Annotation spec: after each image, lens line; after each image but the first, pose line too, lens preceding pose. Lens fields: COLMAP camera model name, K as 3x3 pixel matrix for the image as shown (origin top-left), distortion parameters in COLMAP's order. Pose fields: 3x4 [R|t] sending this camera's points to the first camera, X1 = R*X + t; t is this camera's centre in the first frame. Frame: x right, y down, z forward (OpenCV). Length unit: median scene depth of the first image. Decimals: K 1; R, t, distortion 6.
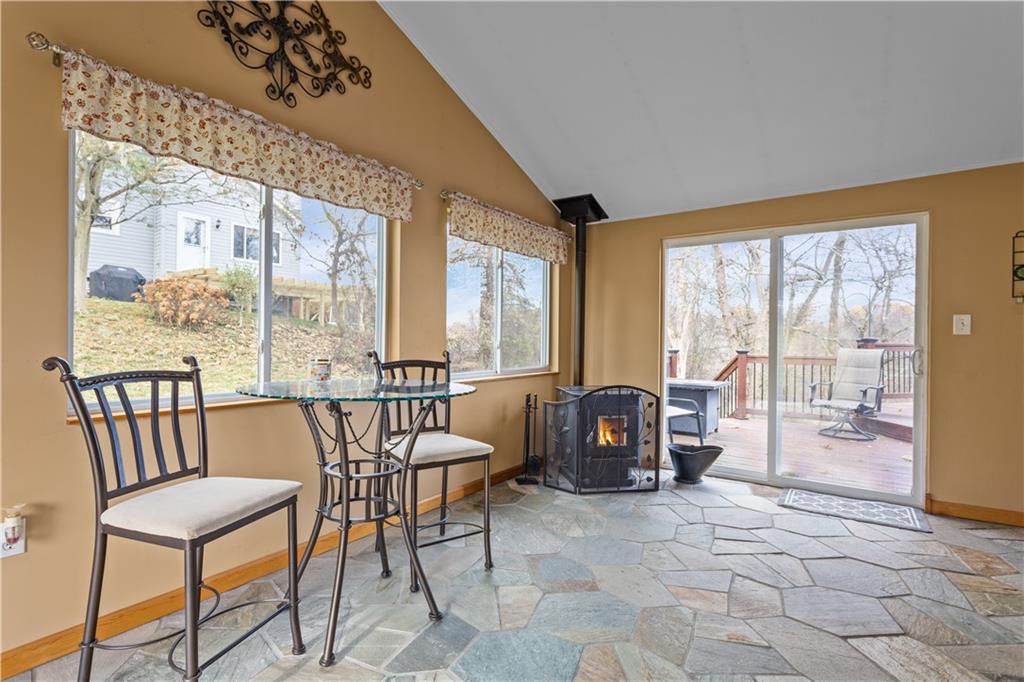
lens RADIAL K [[483.3, 0, 505.8], [0, 483.3, 336.4], [0, 0, 1]] dist [-0.000684, 0.002317]
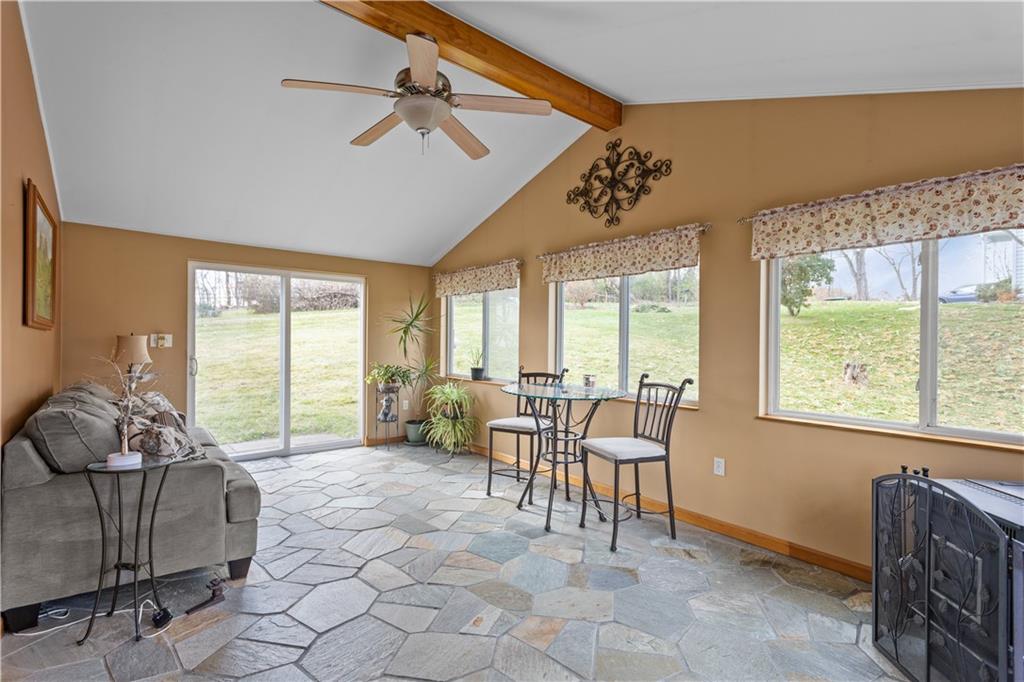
lens RADIAL K [[483.3, 0, 510.8], [0, 483.3, 346.3], [0, 0, 1]] dist [-0.000684, 0.002317]
pose [[-0.270080, -0.009890, -0.962787, 1.225847], [-0.020008, 0.999789, -0.004658, -0.034423], [0.962630, 0.018005, -0.270221, 1.062515]]
